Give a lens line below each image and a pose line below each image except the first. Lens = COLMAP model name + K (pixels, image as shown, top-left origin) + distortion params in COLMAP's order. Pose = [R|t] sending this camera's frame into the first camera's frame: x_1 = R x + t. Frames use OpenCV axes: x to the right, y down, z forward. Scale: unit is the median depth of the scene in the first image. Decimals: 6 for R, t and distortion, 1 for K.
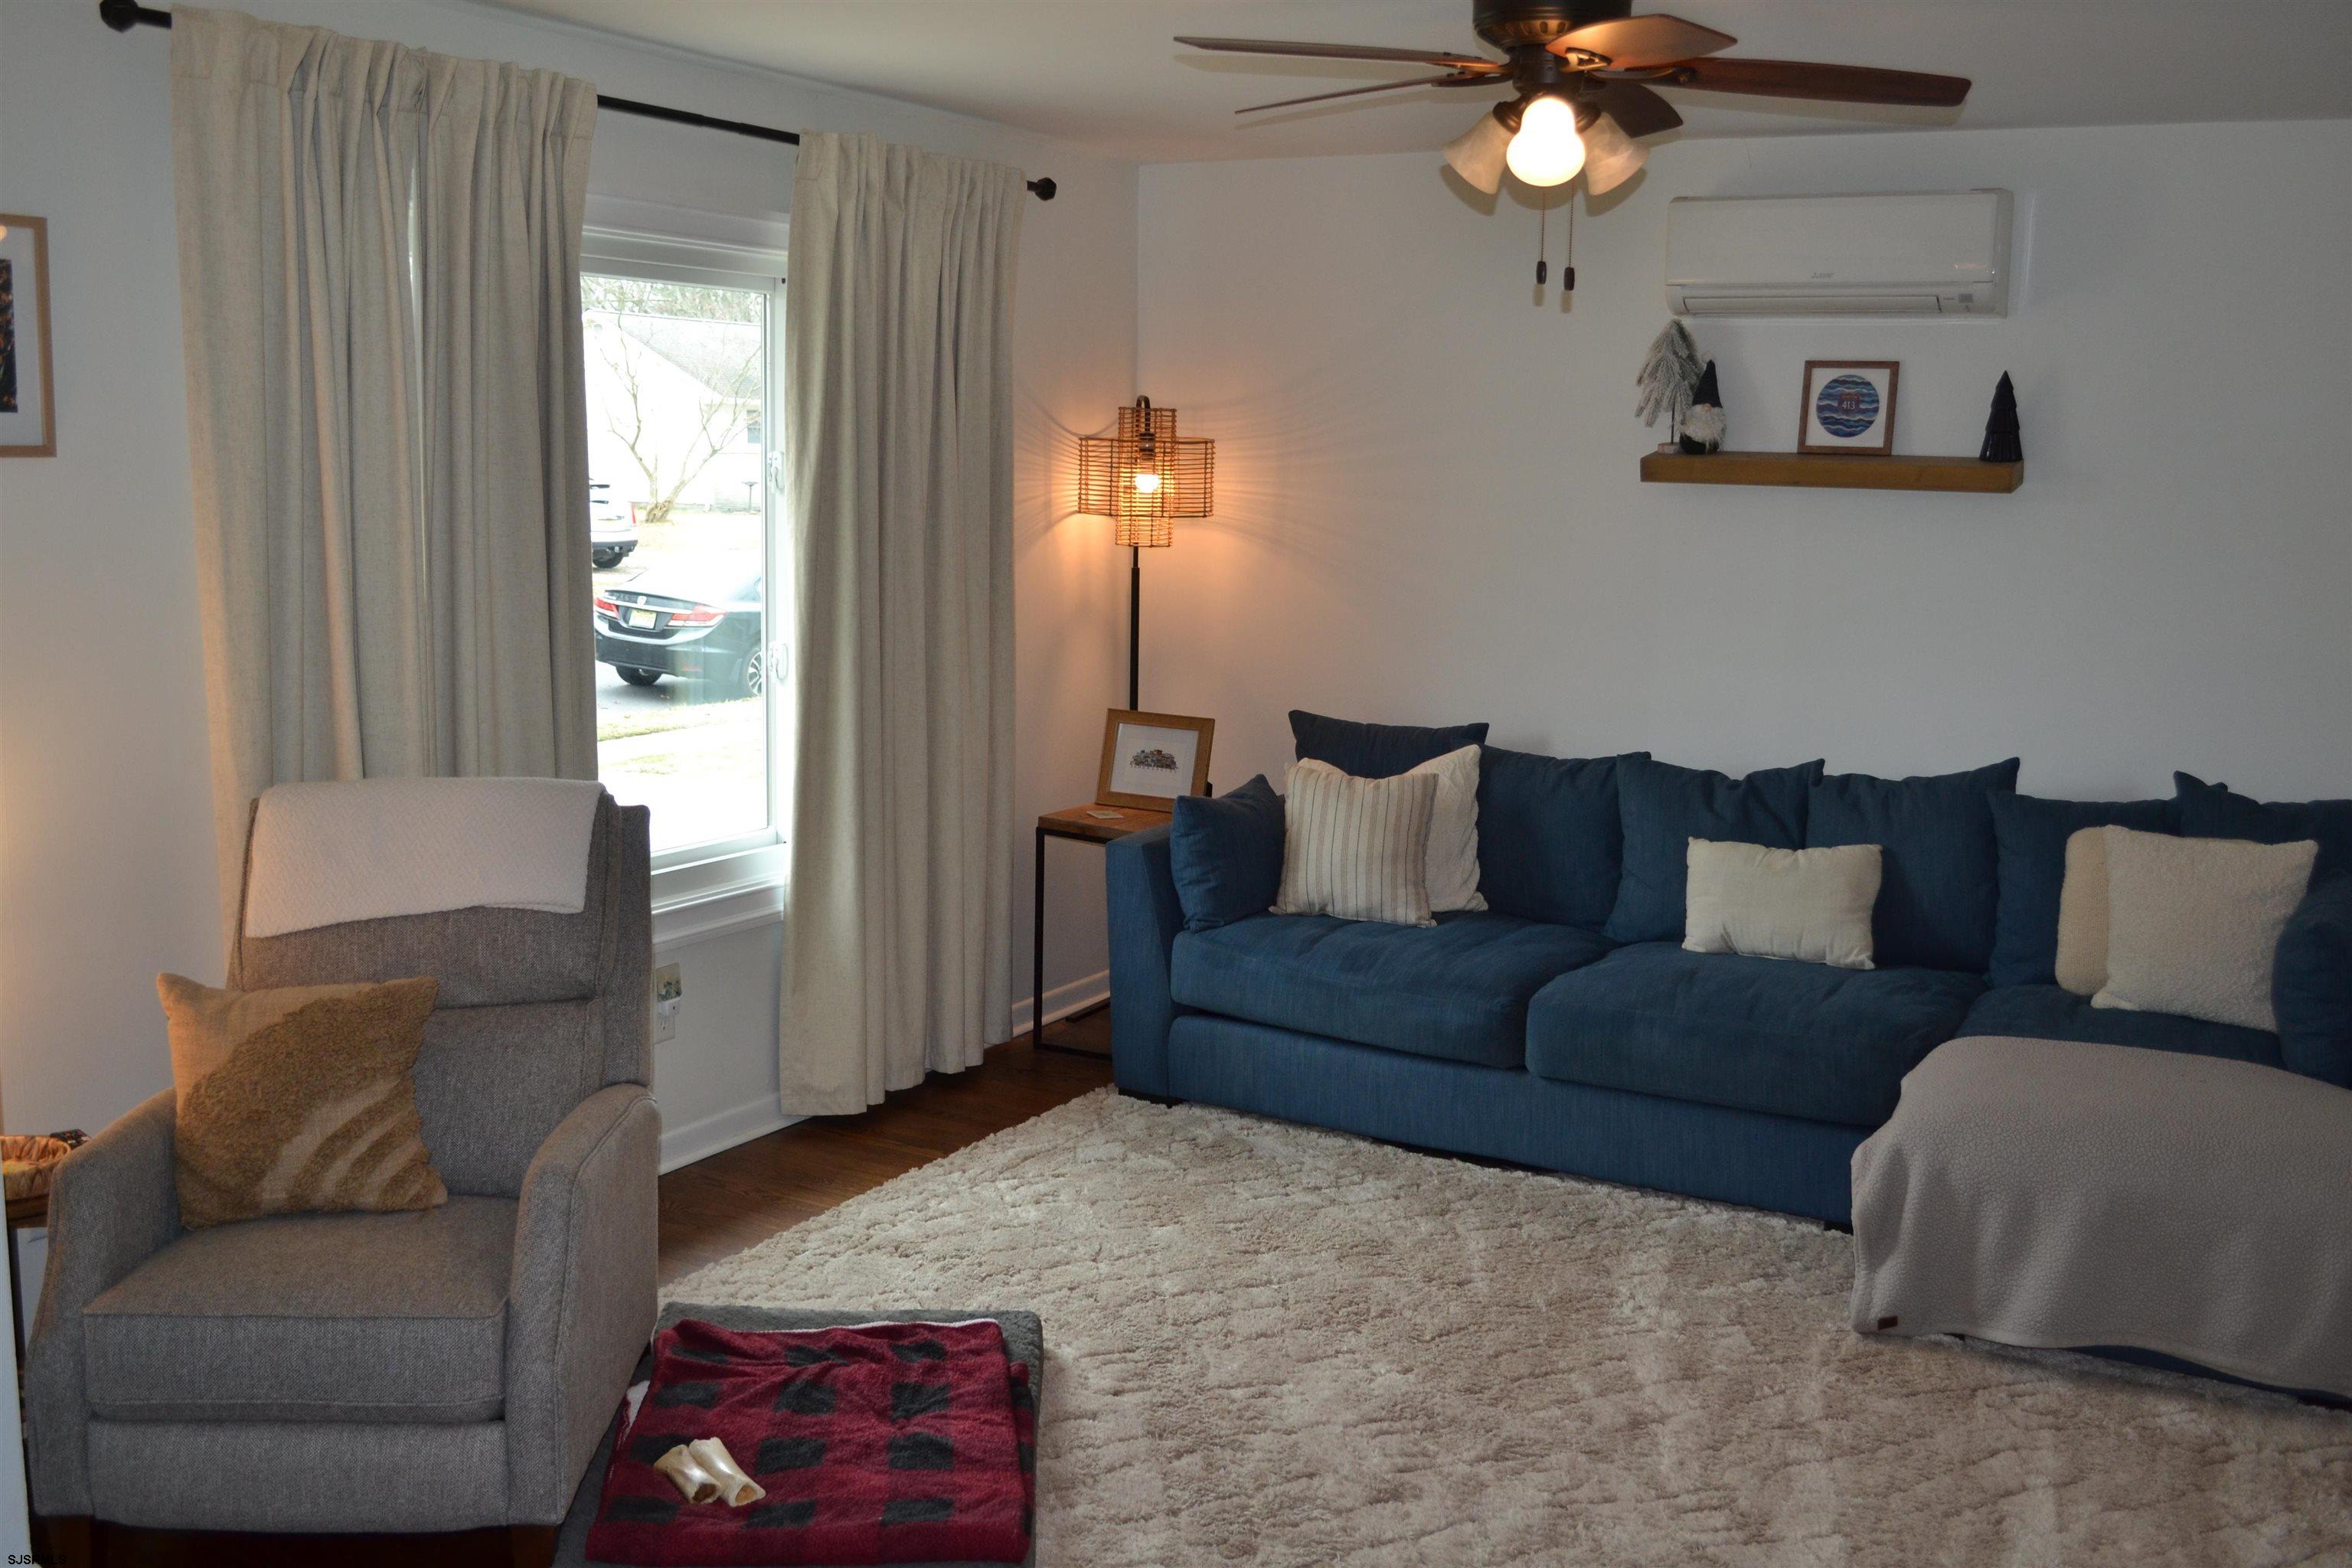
lens RADIAL K [[2257.4, 0, 1166.2], [0, 2257.4, 782.9], [0, 0, 1]] dist [-0.070381, 0.015575]
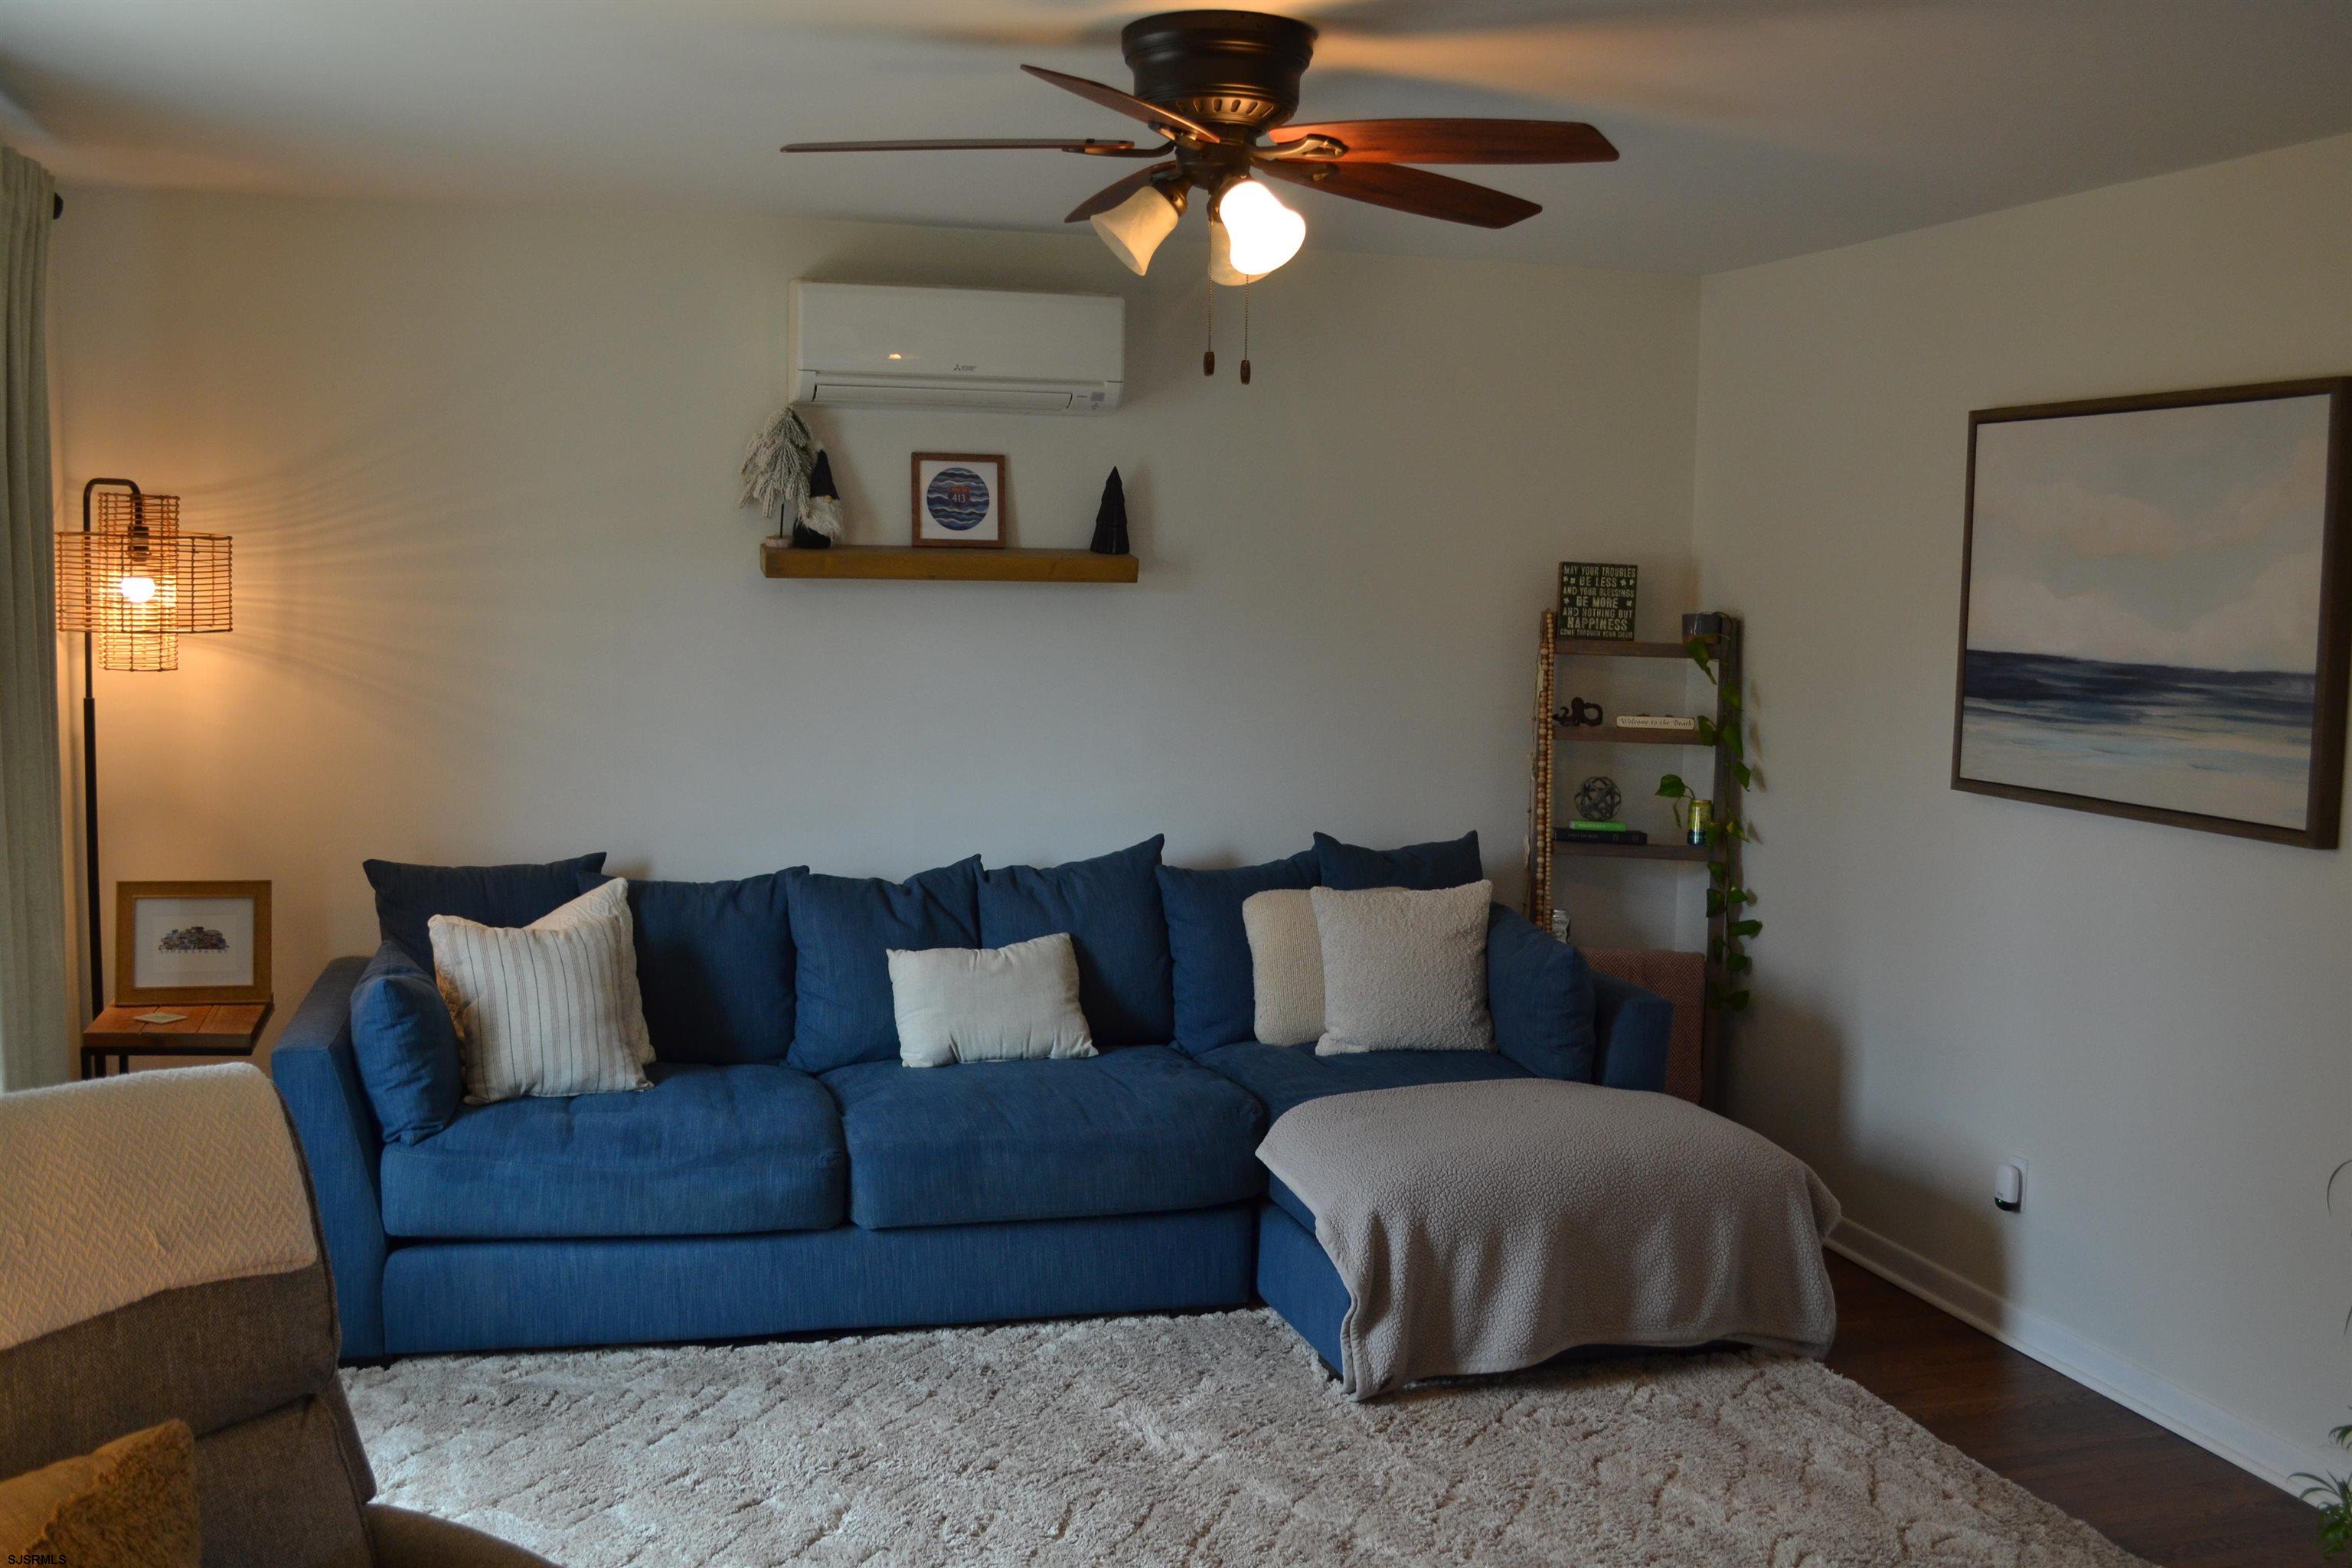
lens RADIAL K [[2257.4, 0, 1166.2], [0, 2257.4, 782.9], [0, 0, 1]] dist [-0.070381, 0.015575]
pose [[0.704873, -0.075784, 0.705274, -0.357848], [0.100925, 0.994876, 0.006035, -0.040738], [-0.702117, 0.066926, 0.708909, 0.240804]]
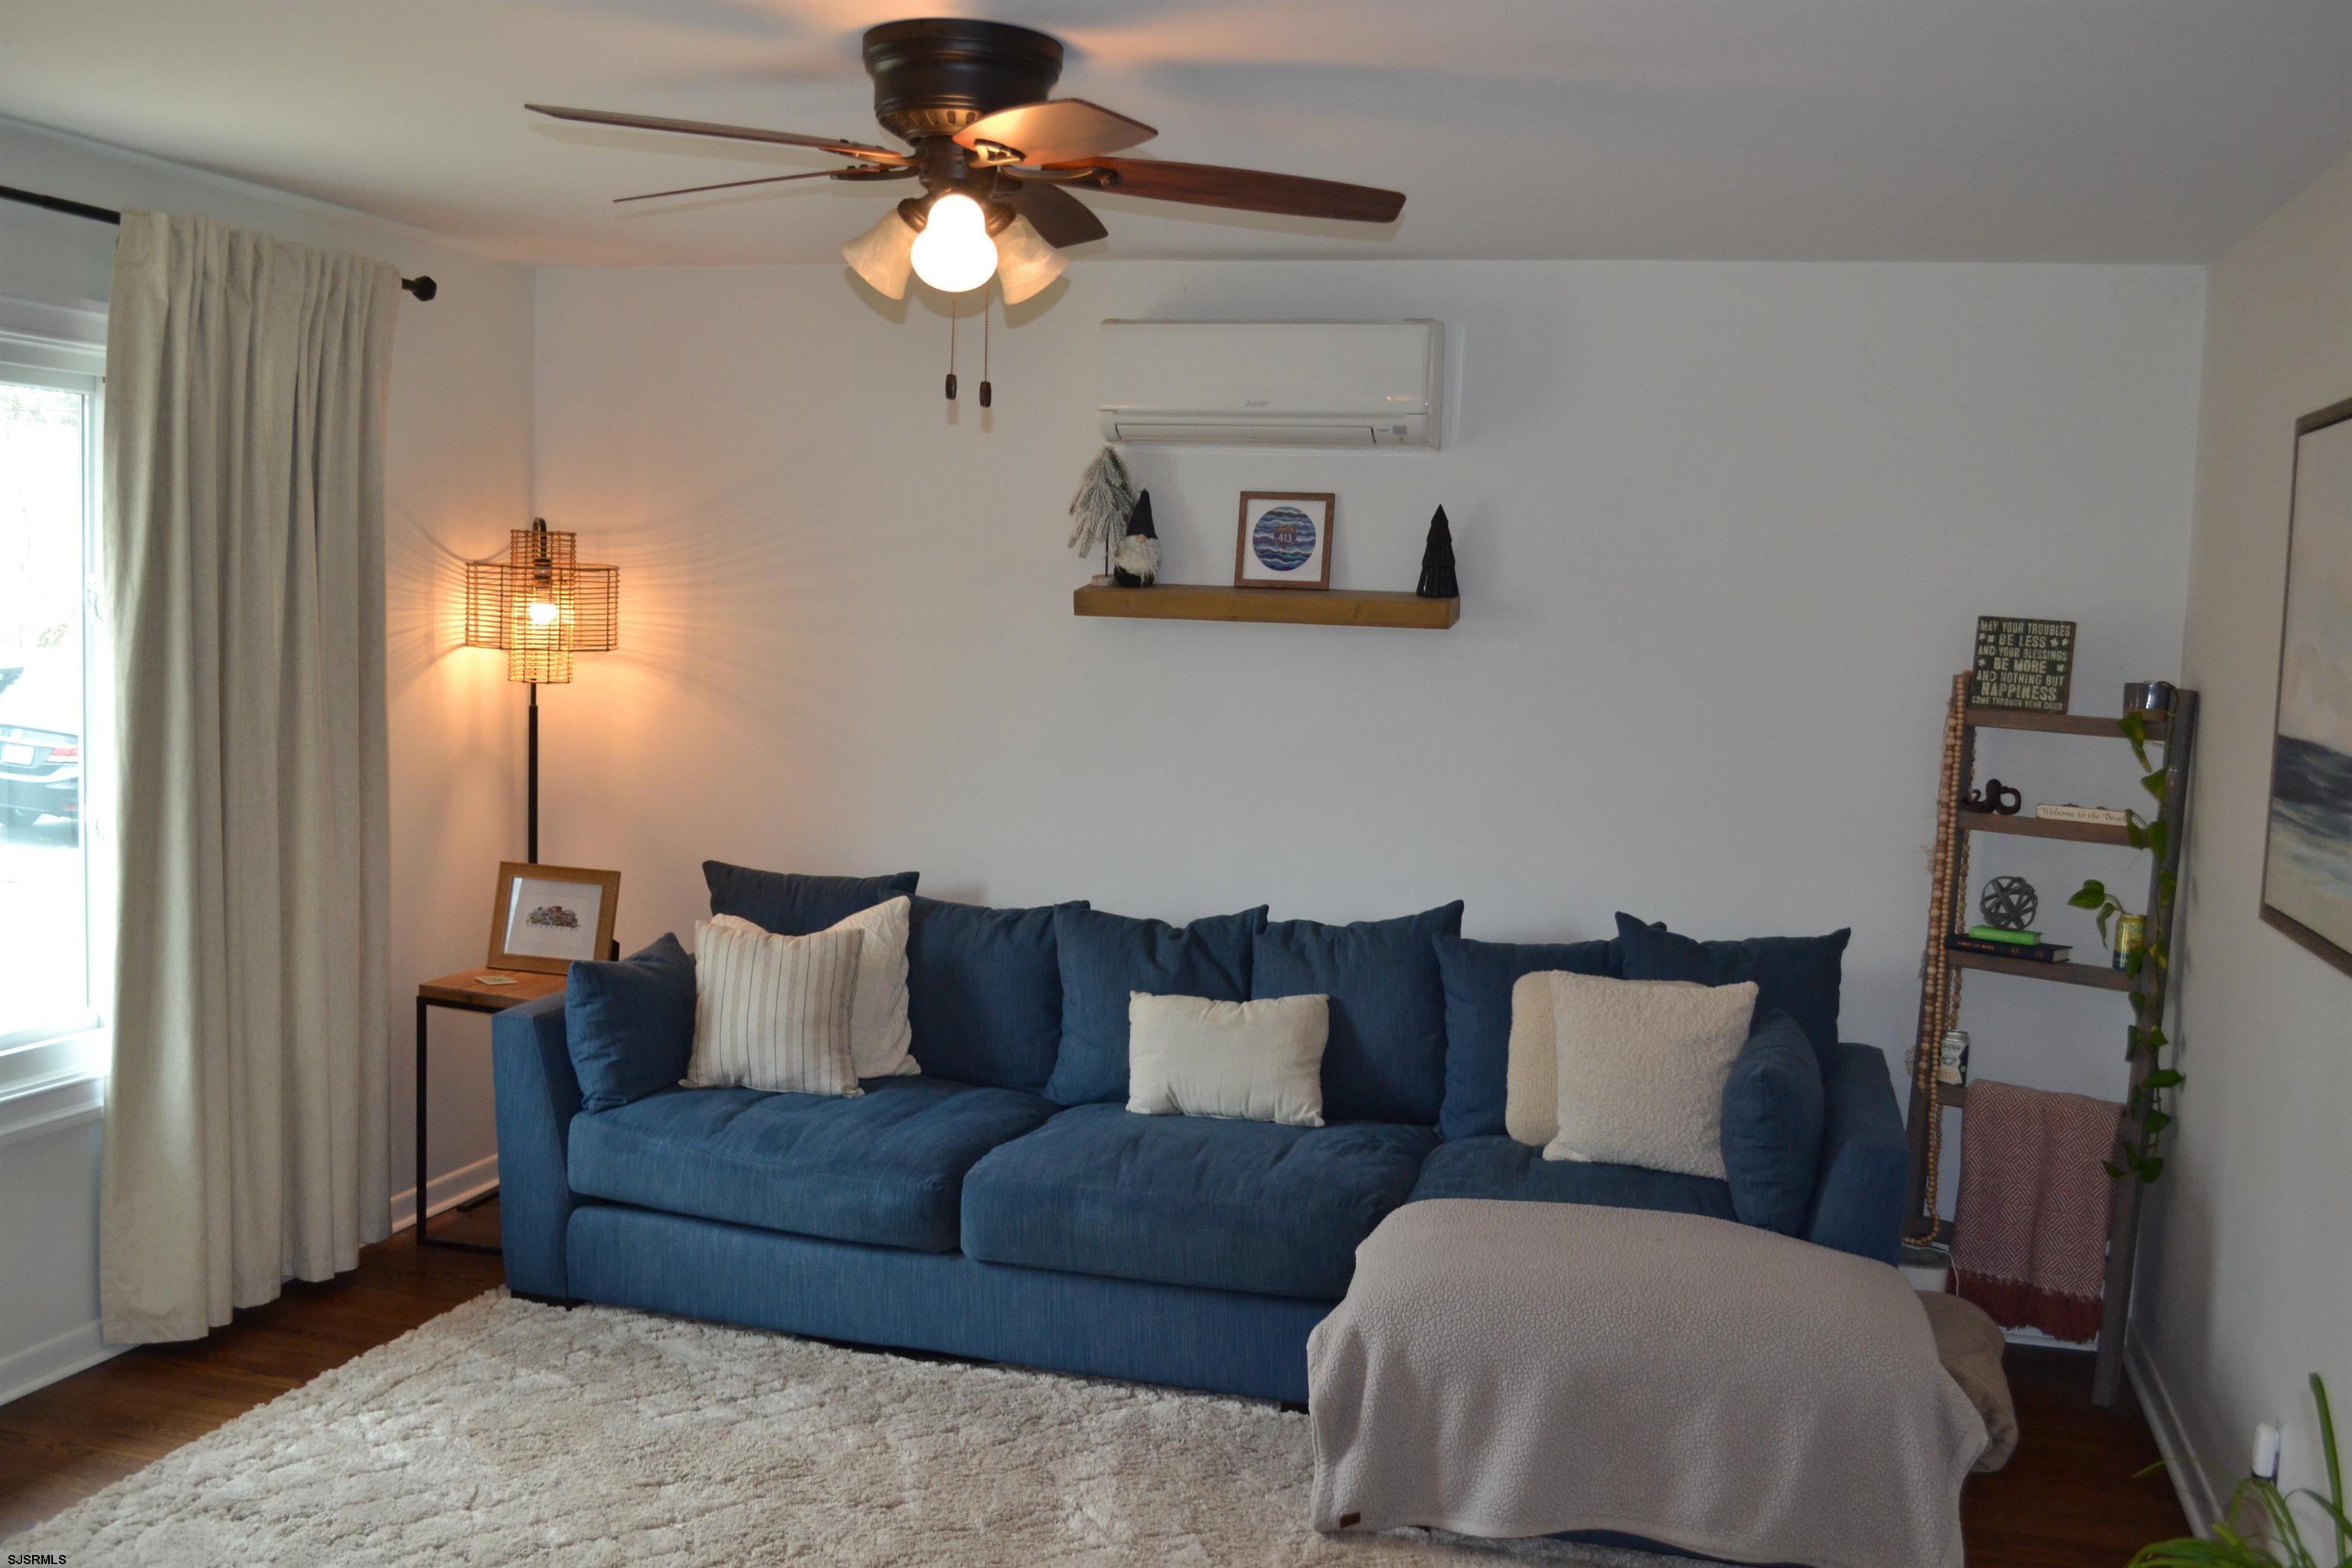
lens RADIAL K [[2257.4, 0, 1166.2], [0, 2257.4, 782.9], [0, 0, 1]] dist [-0.070381, 0.015575]
pose [[0.971338, -0.008140, 0.237562, 0.023227], [0.021474, 0.998332, -0.053596, -0.012282], [-0.236730, 0.057161, 0.969893, 0.075009]]
